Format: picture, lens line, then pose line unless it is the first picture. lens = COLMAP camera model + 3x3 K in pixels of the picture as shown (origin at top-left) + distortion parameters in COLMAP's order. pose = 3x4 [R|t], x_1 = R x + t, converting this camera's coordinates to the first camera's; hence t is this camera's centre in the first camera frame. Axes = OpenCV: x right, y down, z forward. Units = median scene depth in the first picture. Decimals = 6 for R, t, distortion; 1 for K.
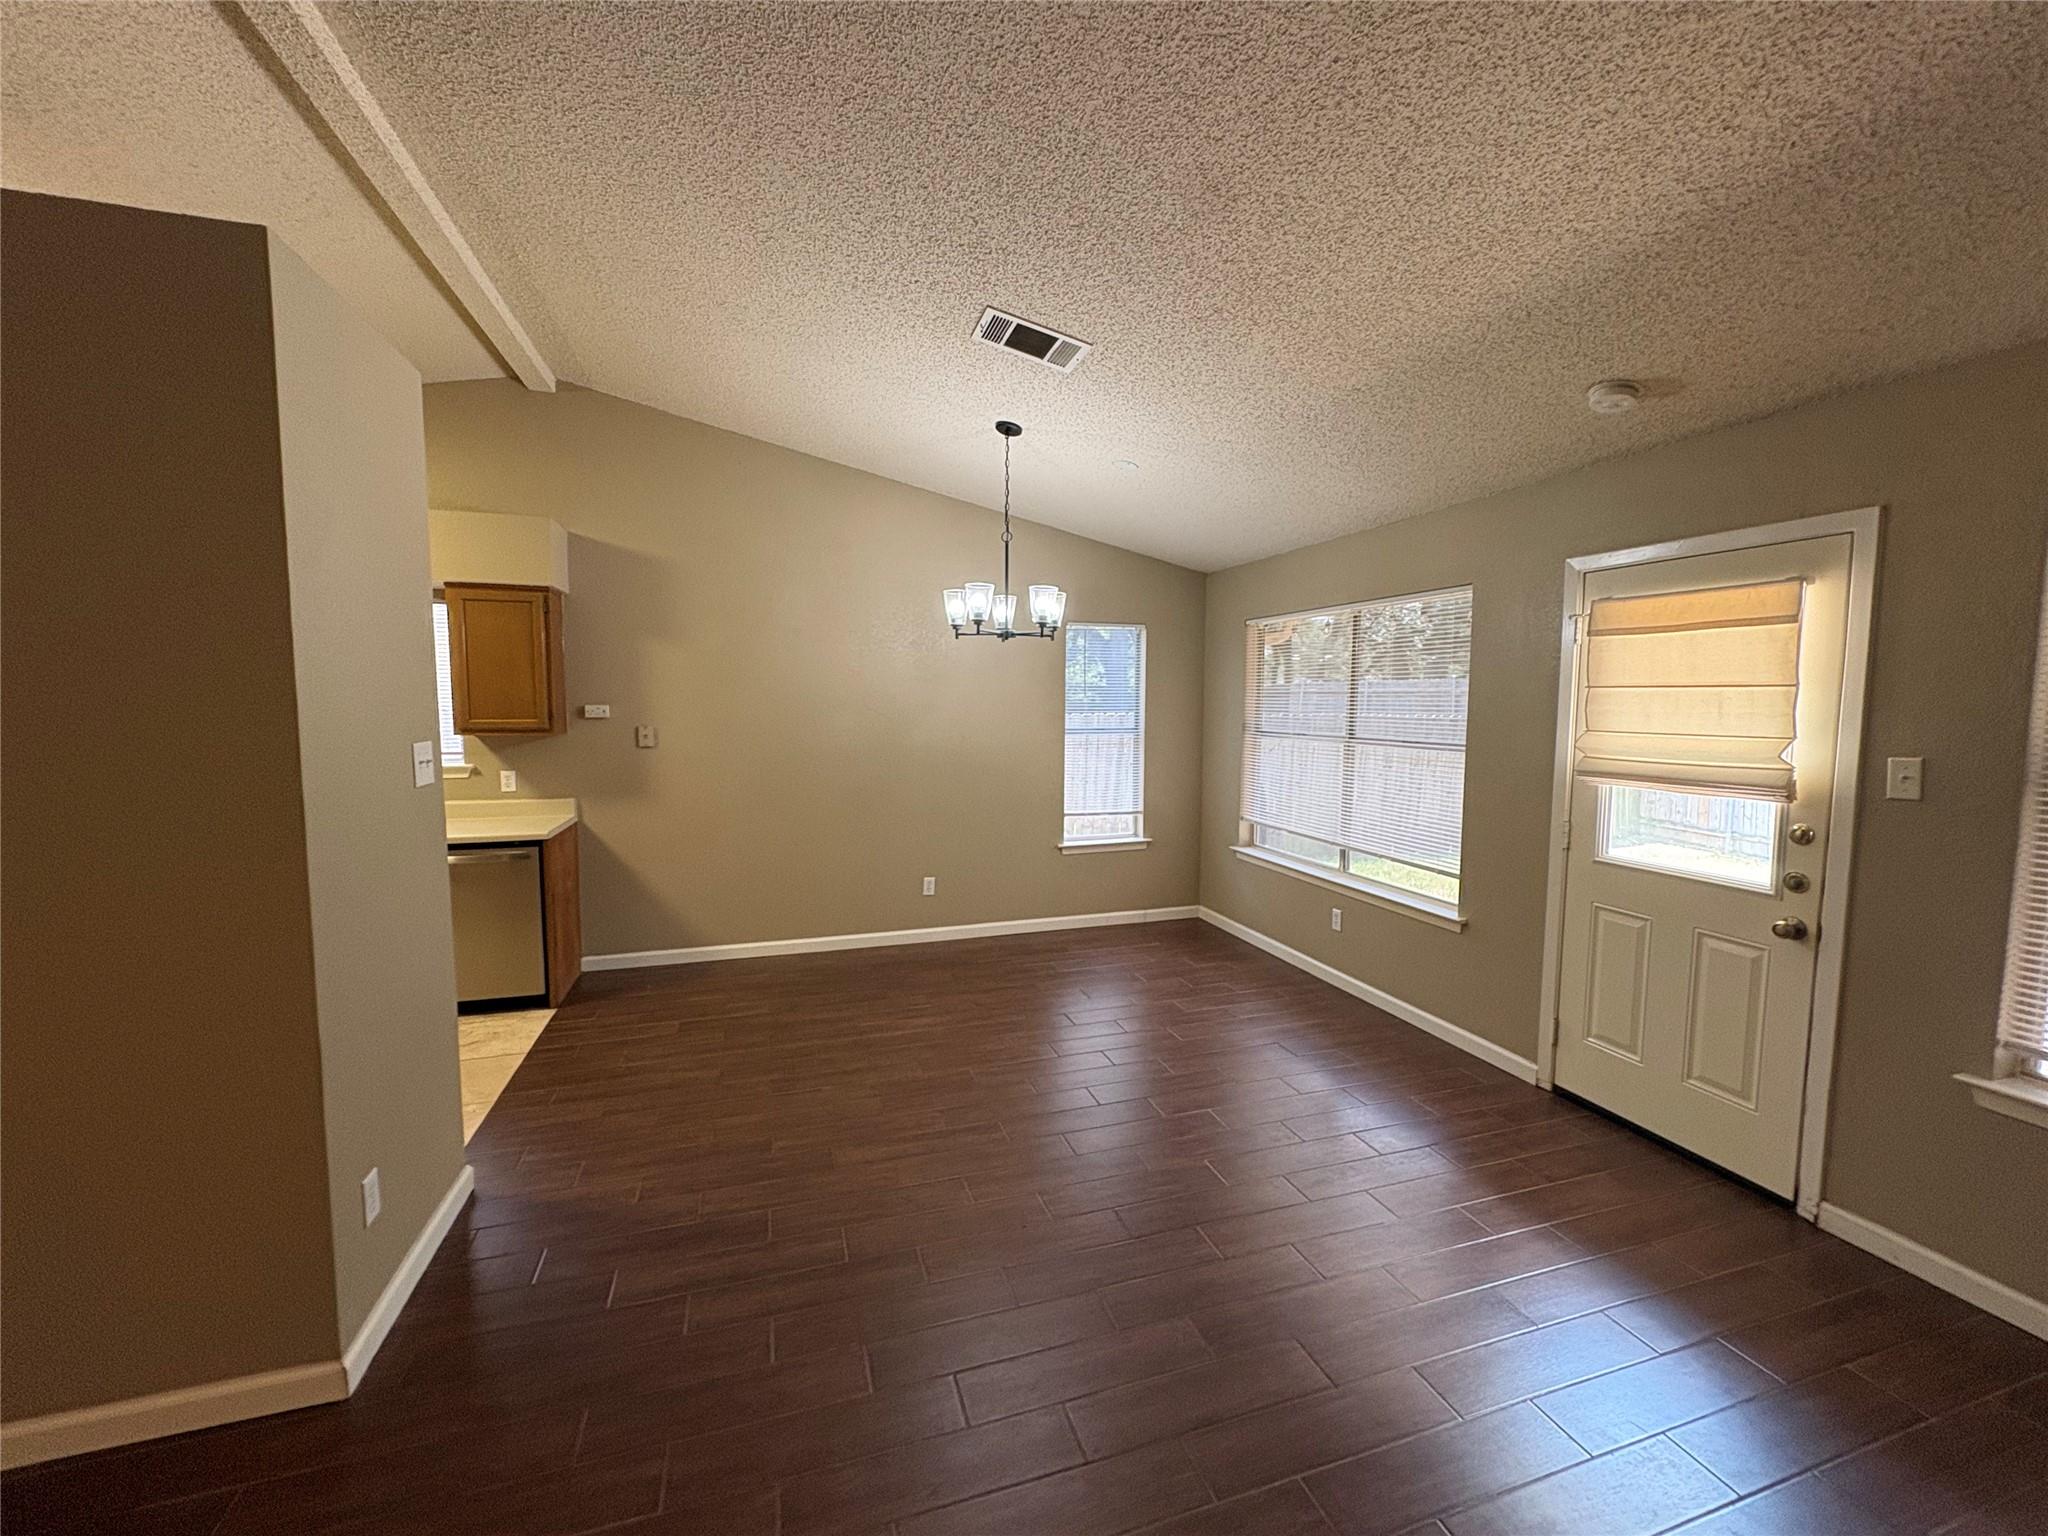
lens RADIAL K [[816.9, 0, 1024.9], [0, 816.9, 766.5], [0, 0, 1]] dist [0.000957, 0.000280]
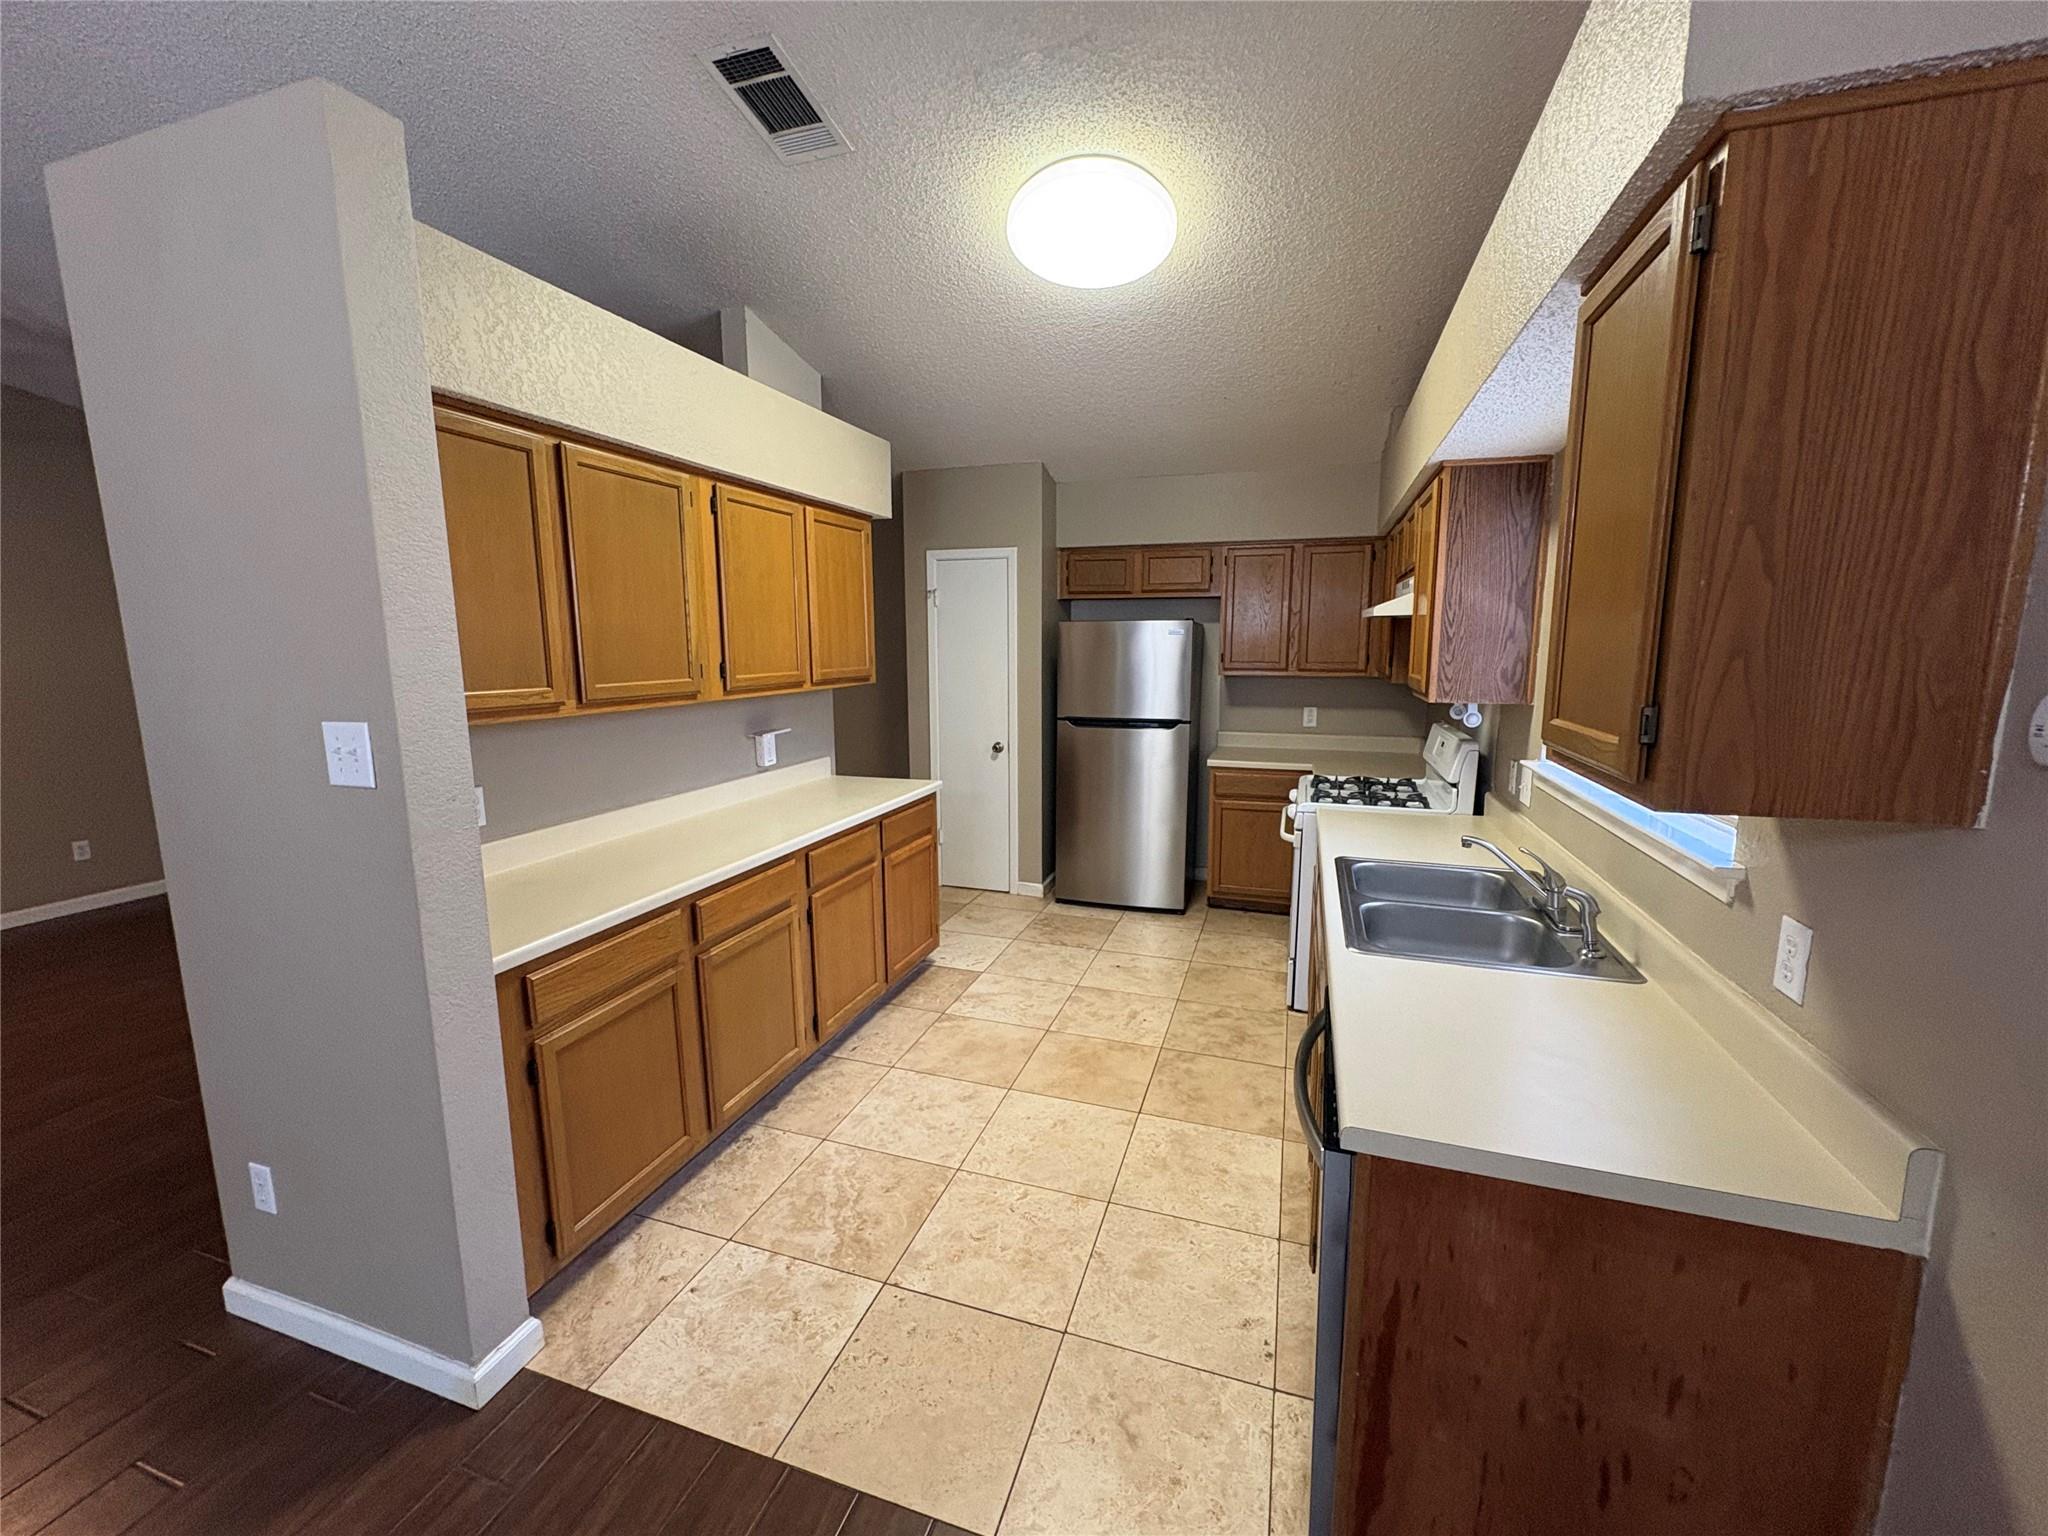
lens RADIAL K [[816.9, 0, 1024.1], [0, 816.9, 766.6], [0, 0, 1]] dist [0.000957, 0.000280]
pose [[-0.594231, 0.121573, -0.795053, -0.307511], [-0.061602, 0.978727, 0.195700, -0.091435], [0.801932, 0.165268, -0.574101, 1.056405]]
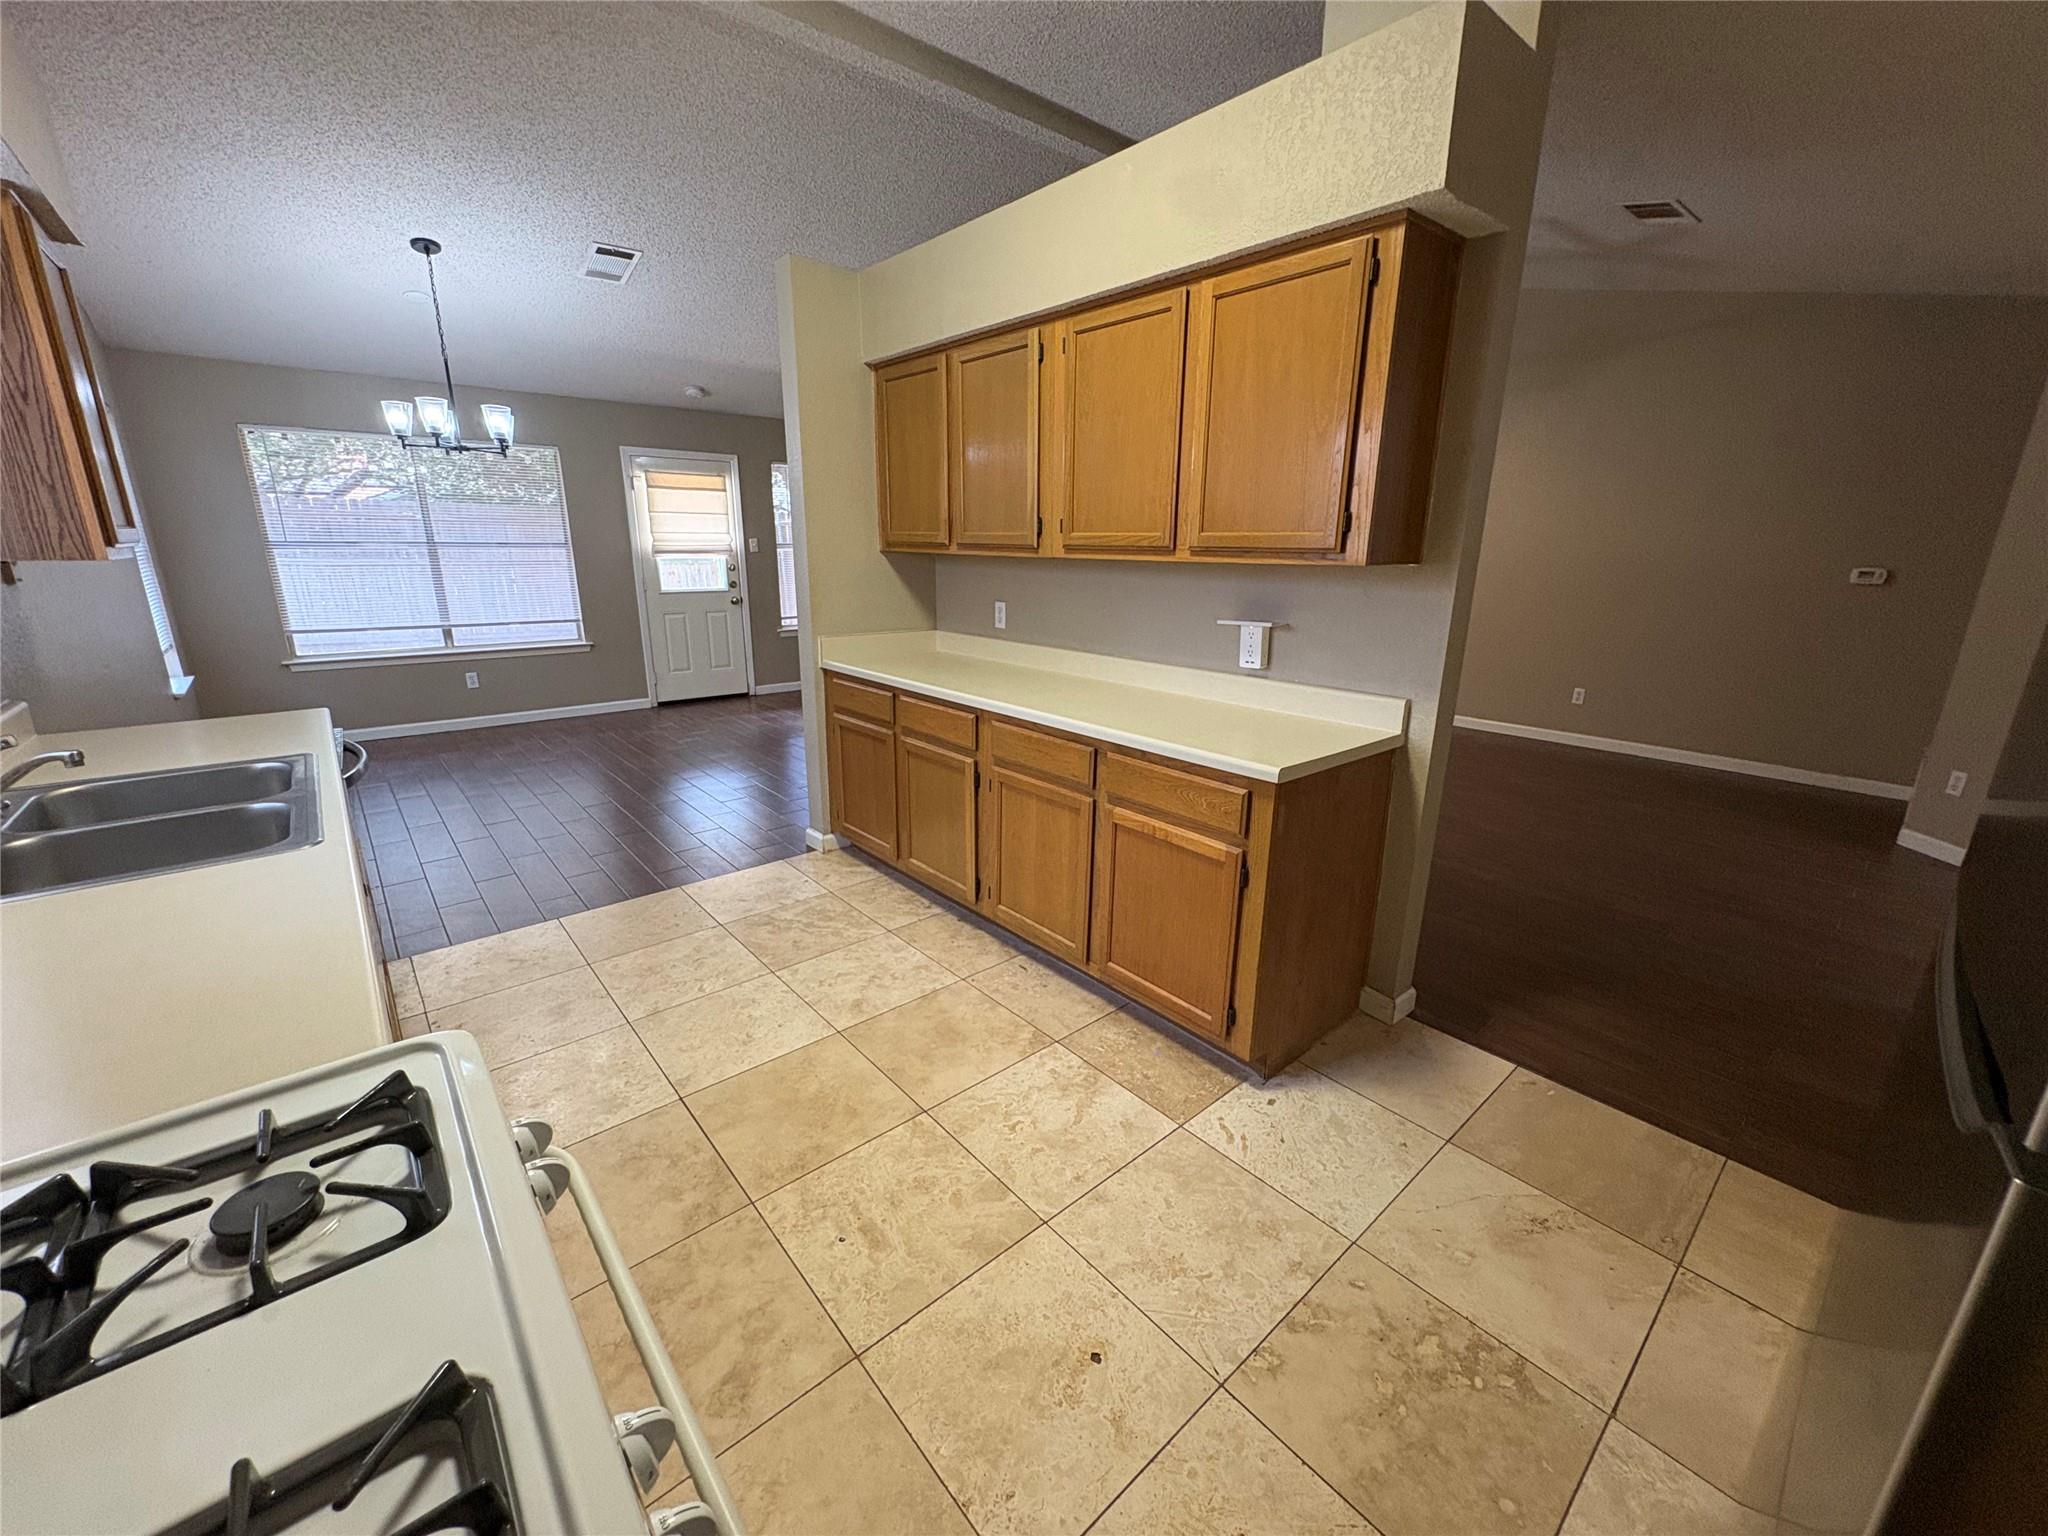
lens RADIAL K [[816.9, 0, 1025.0], [0, 816.9, 764.6], [0, 0, 1]] dist [0.000957, 0.000280]
pose [[-0.387722, -0.254122, 0.886055, -1.379521], [0.061756, 0.951926, 0.300038, -0.035643], [-0.919705, 0.171051, -0.353389, 0.733646]]
